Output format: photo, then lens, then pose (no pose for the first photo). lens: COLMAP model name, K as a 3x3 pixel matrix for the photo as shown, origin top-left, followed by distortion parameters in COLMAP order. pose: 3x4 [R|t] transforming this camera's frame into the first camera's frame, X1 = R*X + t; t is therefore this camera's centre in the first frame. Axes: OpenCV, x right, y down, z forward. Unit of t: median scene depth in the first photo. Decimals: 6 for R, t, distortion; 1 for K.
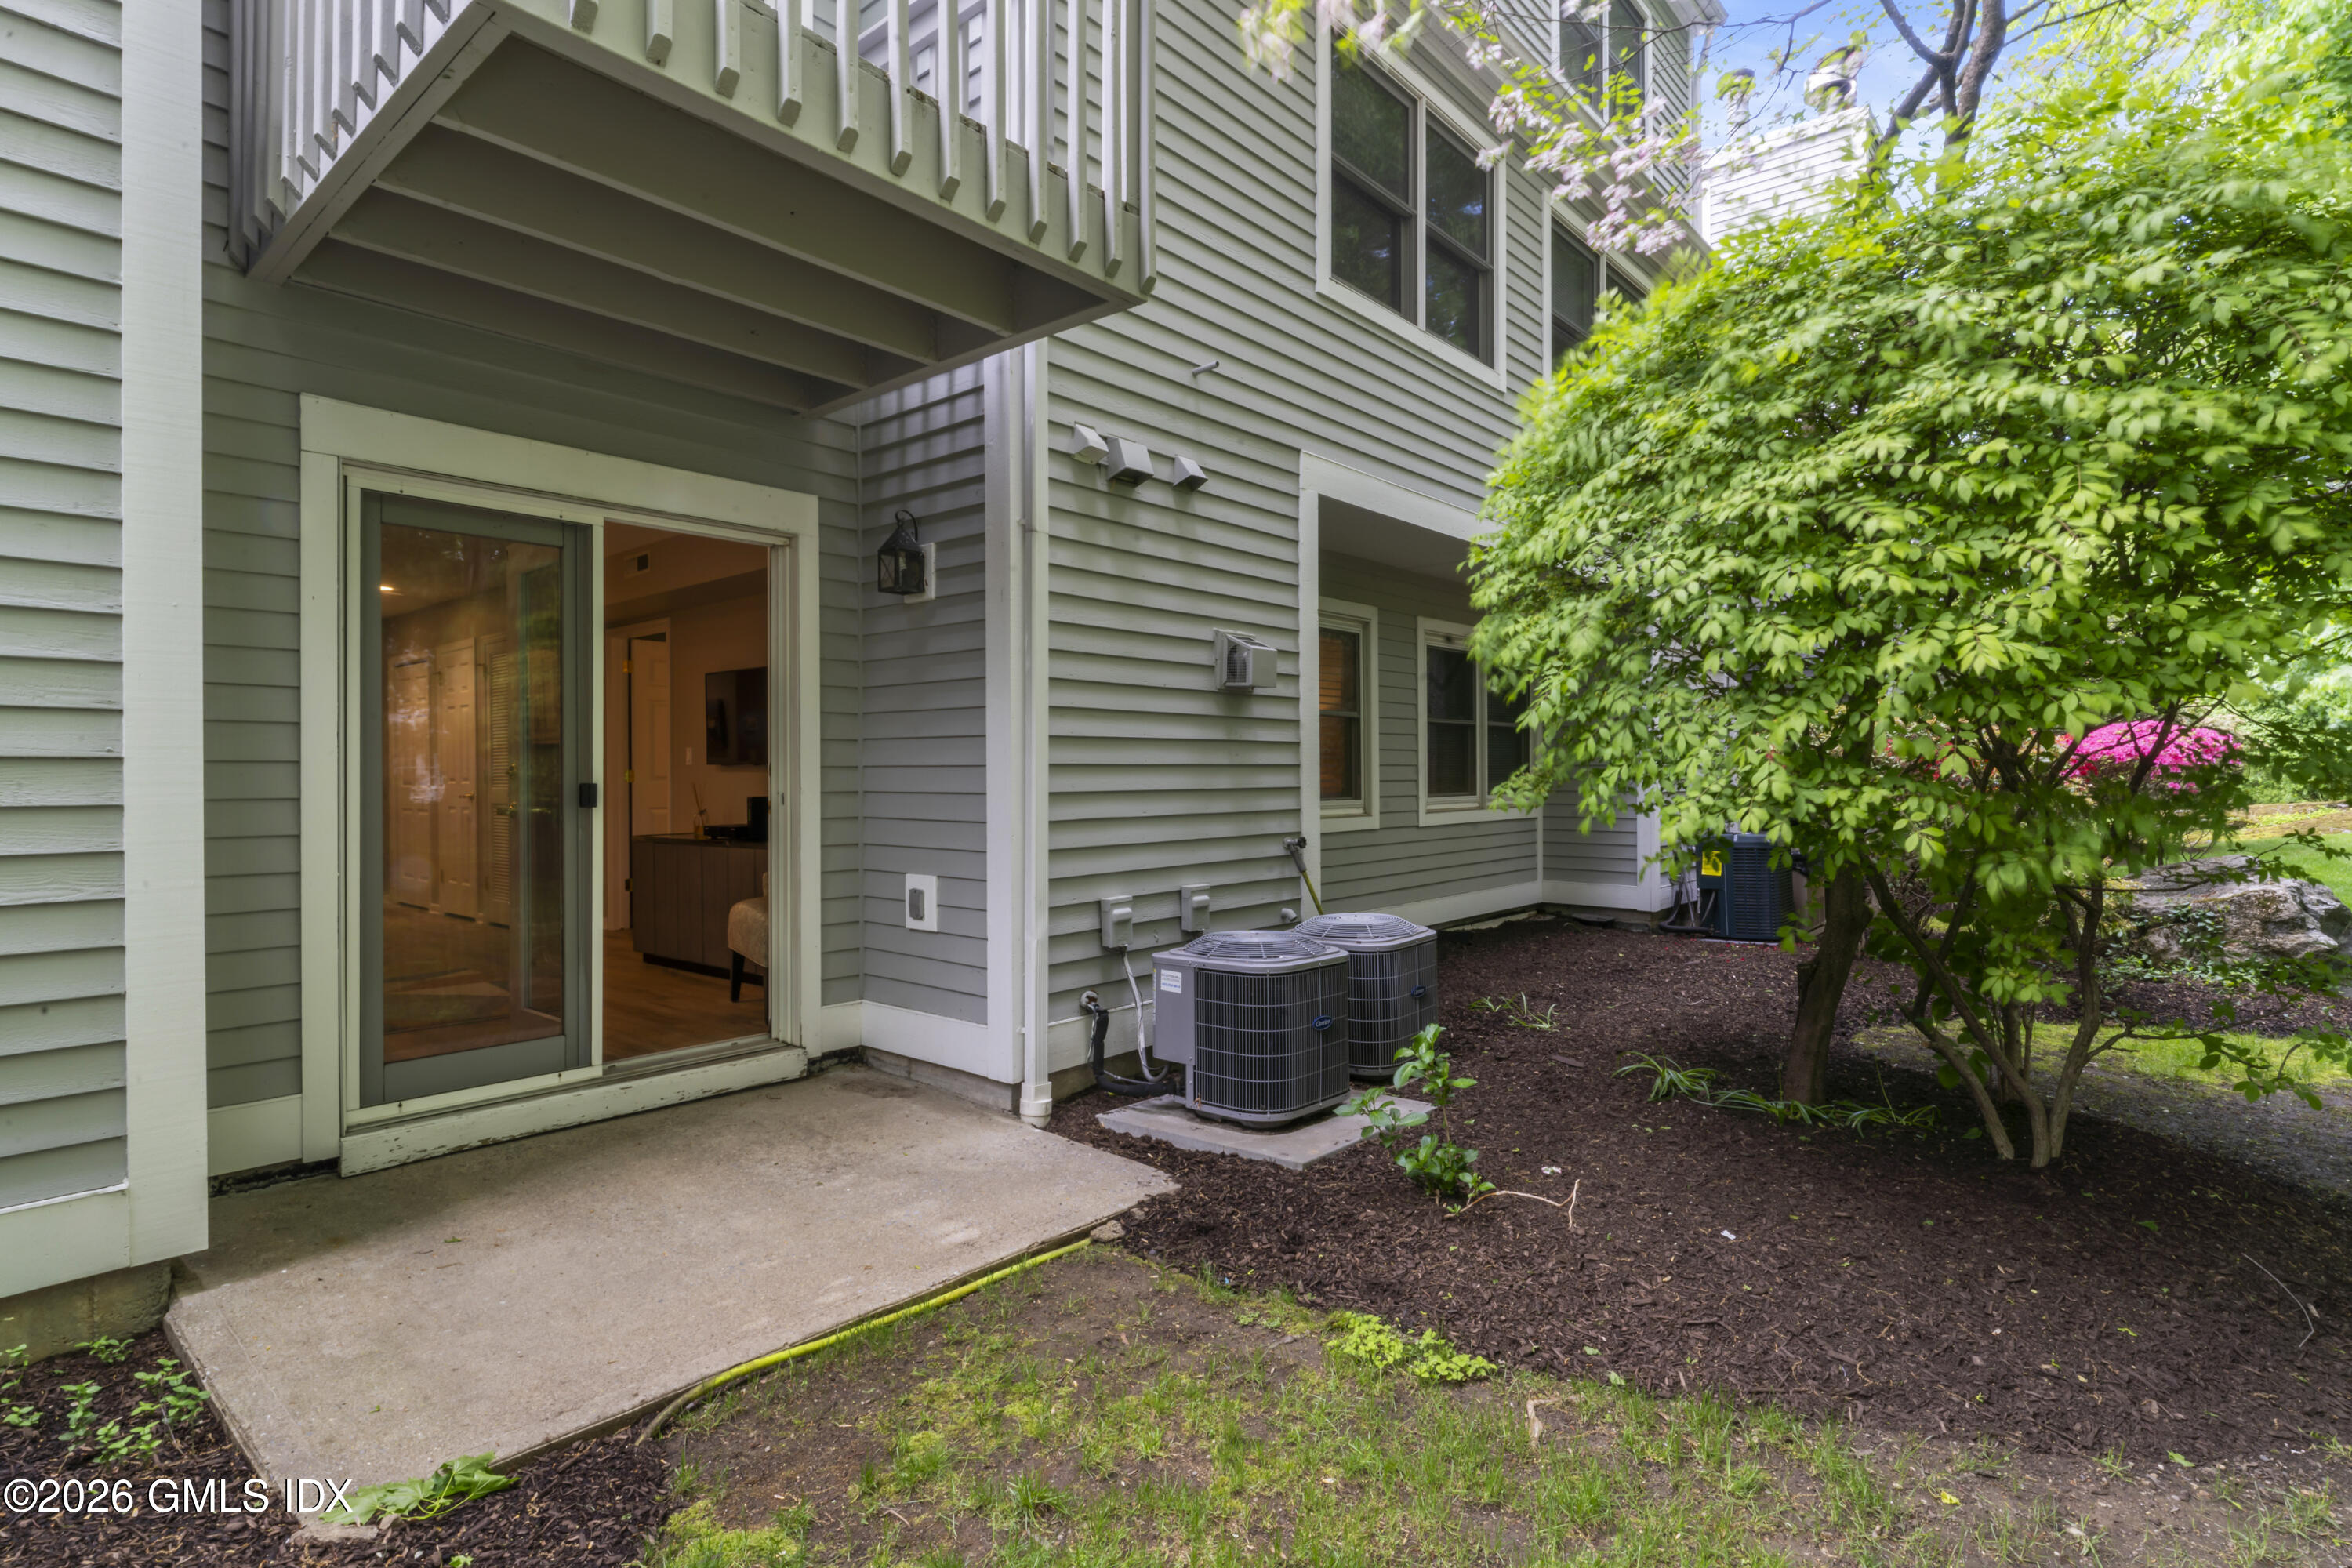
lens RADIAL K [[1179.4, 0, 1179.0], [0, 1179.4, 773.2], [0, 0, 1]] dist [0.001904, 0.000636]
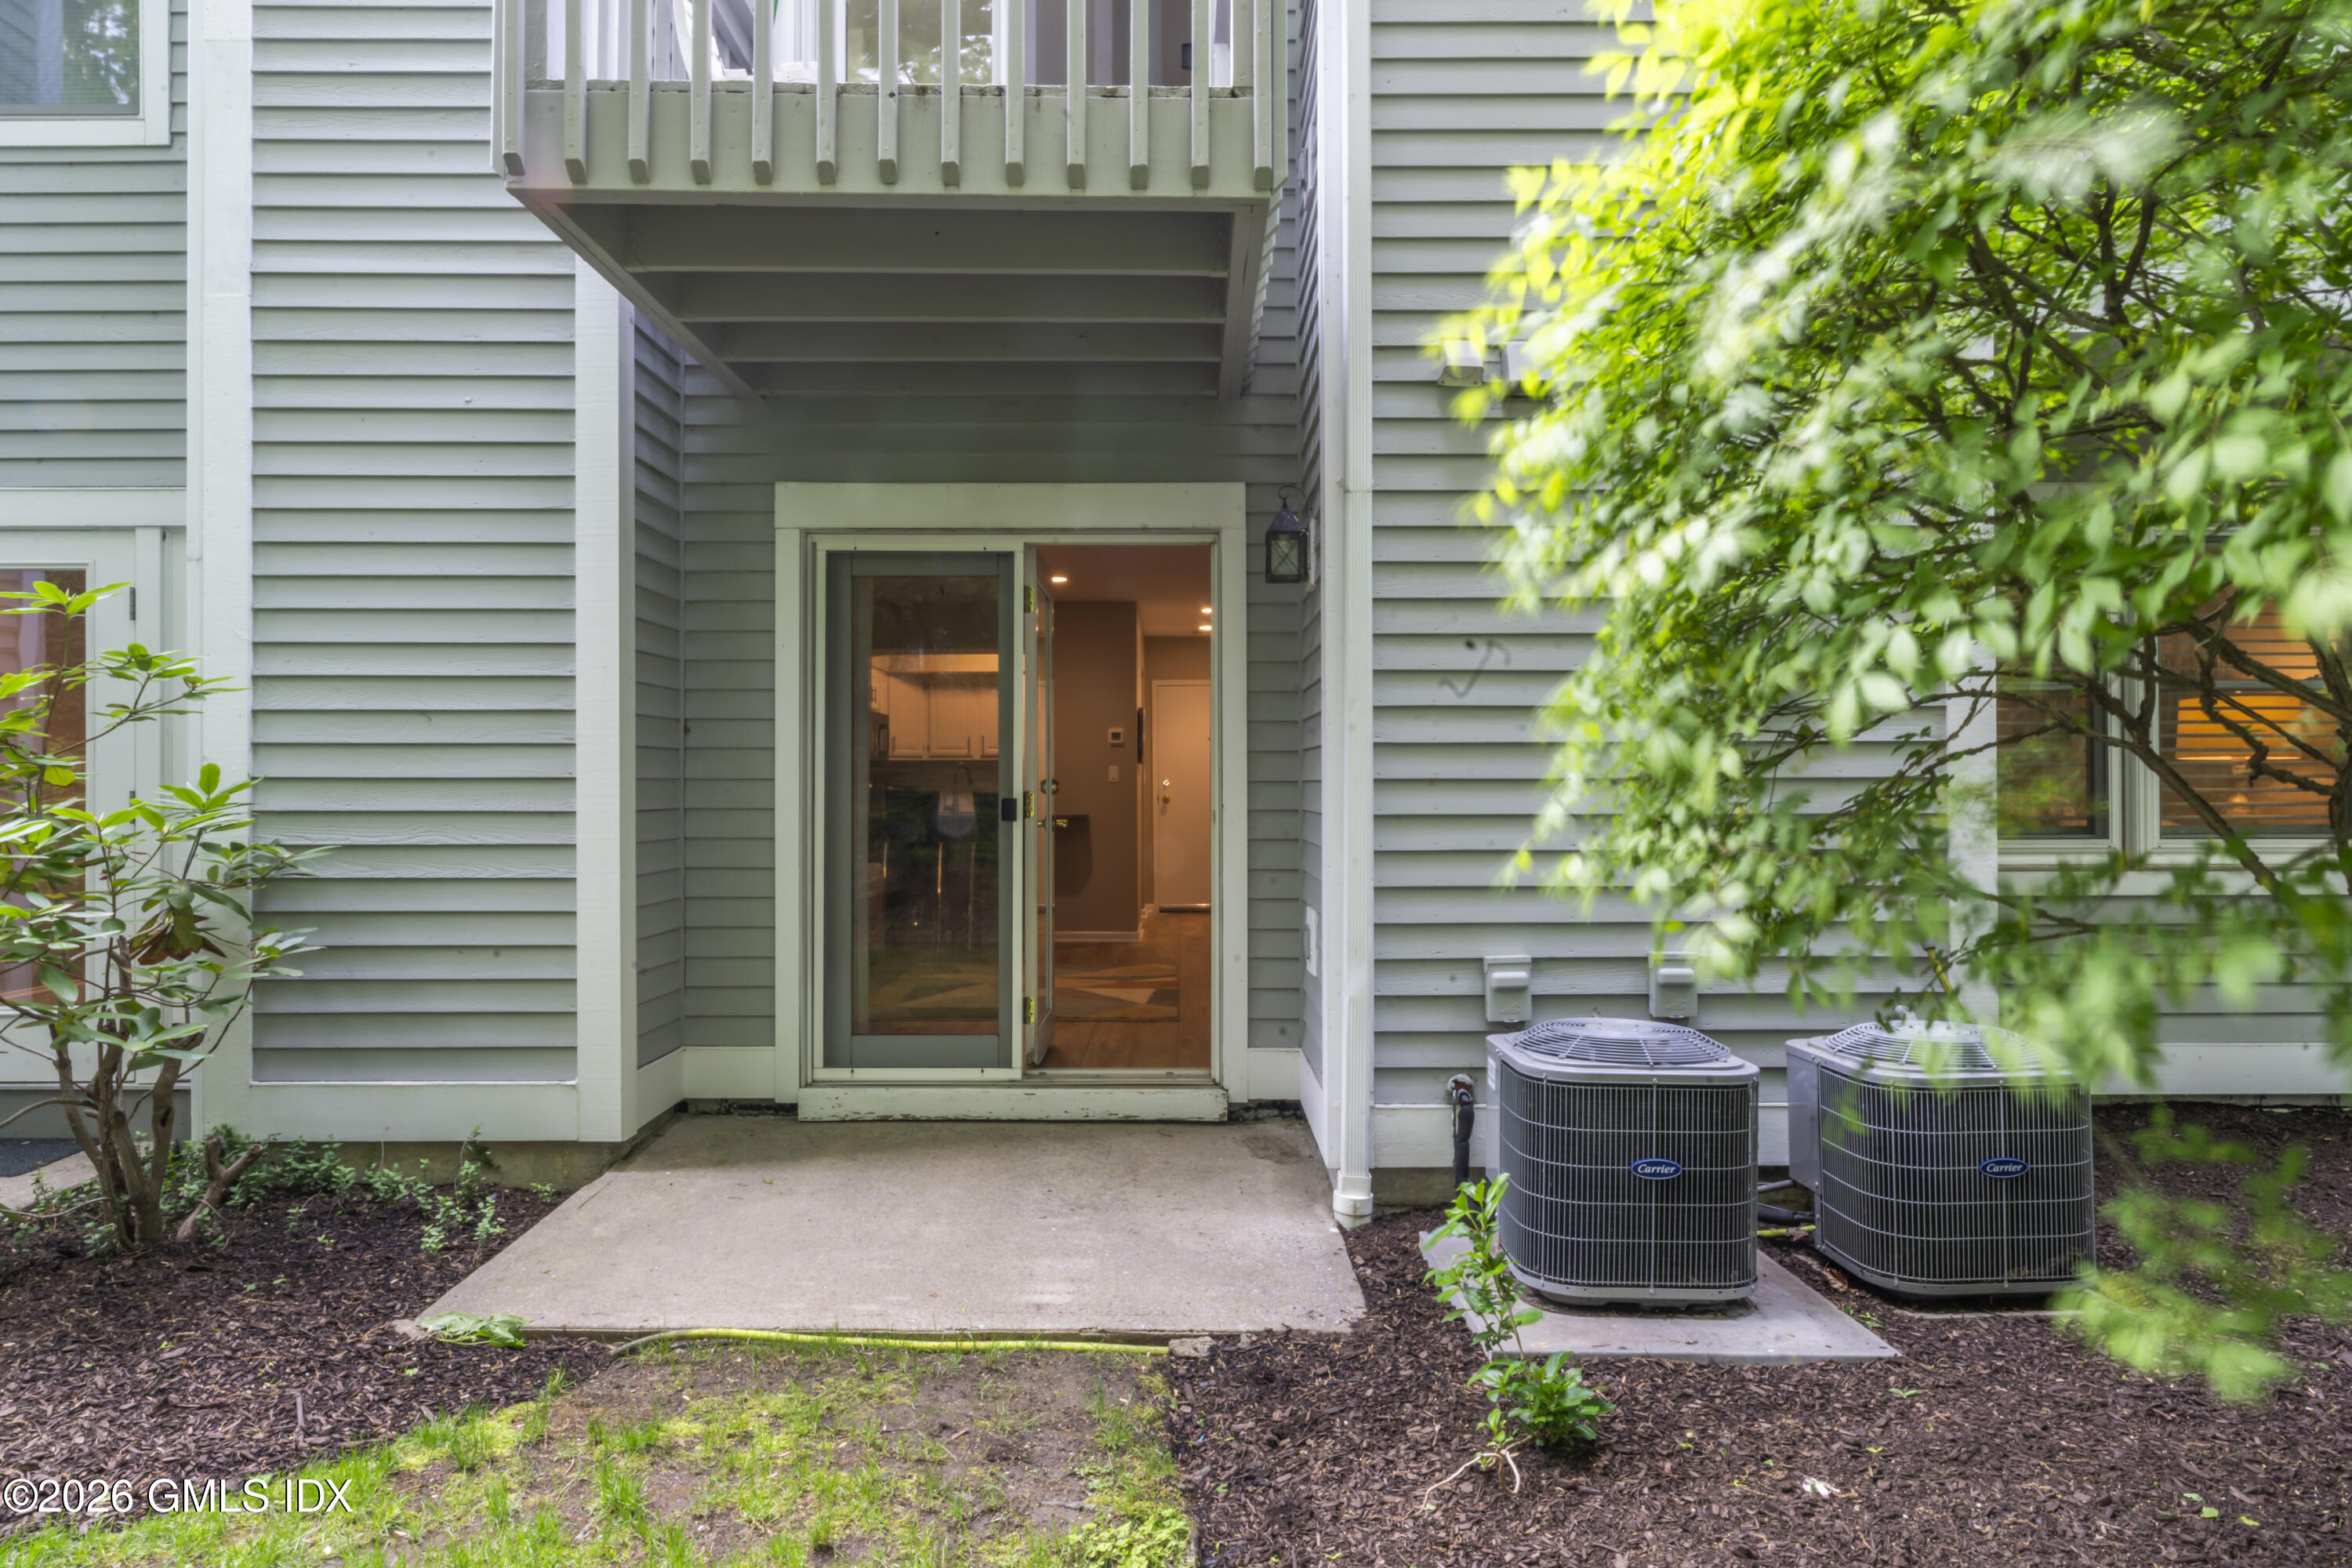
lens RADIAL K [[1449.7, 0, 1177.7], [0, 1449.7, 784.7], [0, 0, 1]] dist [-0.002411, 0.001752]
pose [[0.653247, 0.001282, -0.757144, 0.659268], [-0.000844, 0.999999, 0.000965, -0.005640], [0.757145, 0.000009, 0.653247, 0.310697]]
